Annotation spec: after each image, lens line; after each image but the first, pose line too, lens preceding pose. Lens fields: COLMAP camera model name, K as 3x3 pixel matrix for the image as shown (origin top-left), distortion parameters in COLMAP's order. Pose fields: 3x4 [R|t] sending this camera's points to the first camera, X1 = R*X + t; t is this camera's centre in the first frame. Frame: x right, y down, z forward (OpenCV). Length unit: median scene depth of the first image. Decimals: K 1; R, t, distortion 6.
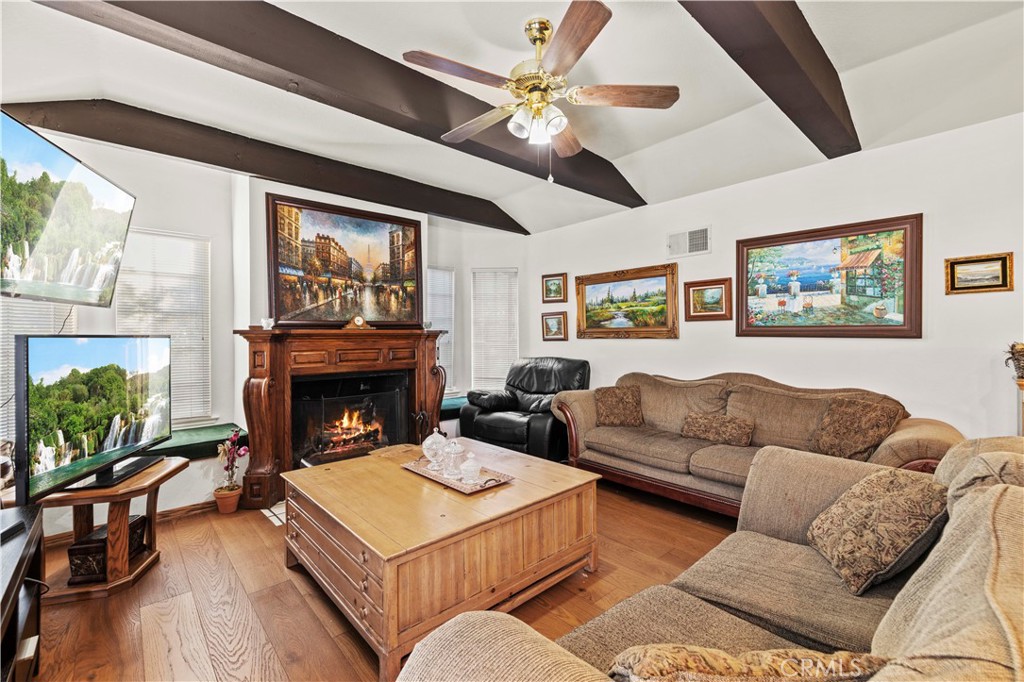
lens RADIAL K [[435.8, 0, 514.4], [0, 435.8, 339.3], [0, 0, 1]] dist [0.000316, -0.000302]
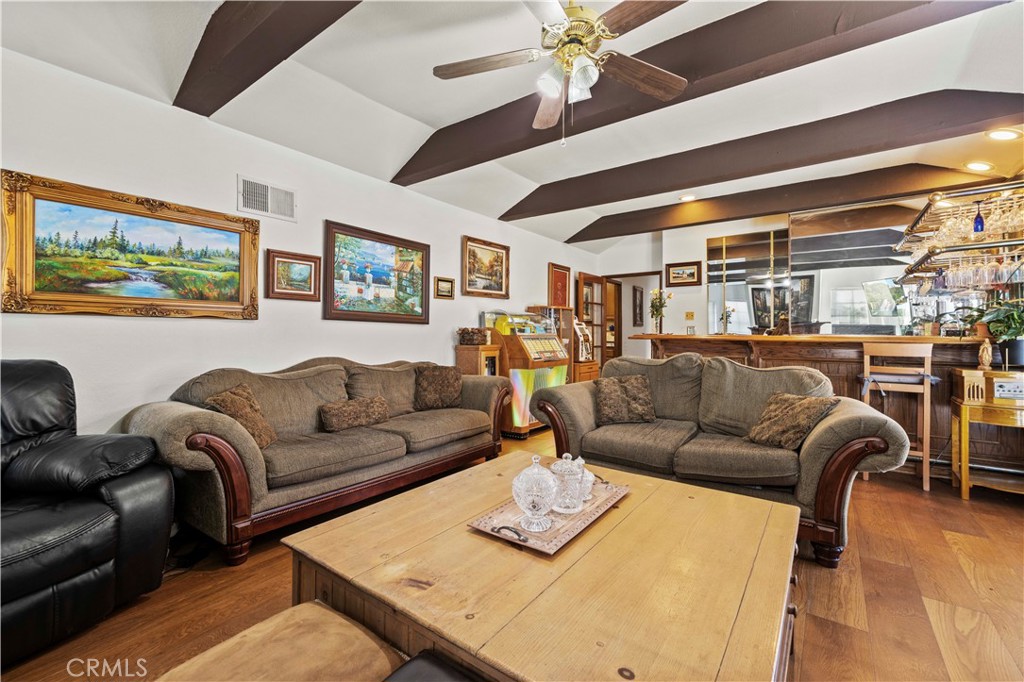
lens RADIAL K [[435.8, 0, 513.5], [0, 435.8, 336.8], [0, 0, 1]] dist [0.000316, -0.000302]
pose [[-0.201165, 0.001463, 0.979556, -0.514749], [0.006636, 0.999978, -0.000130, 0.034653], [-0.979535, 0.006474, -0.201171, 0.789563]]
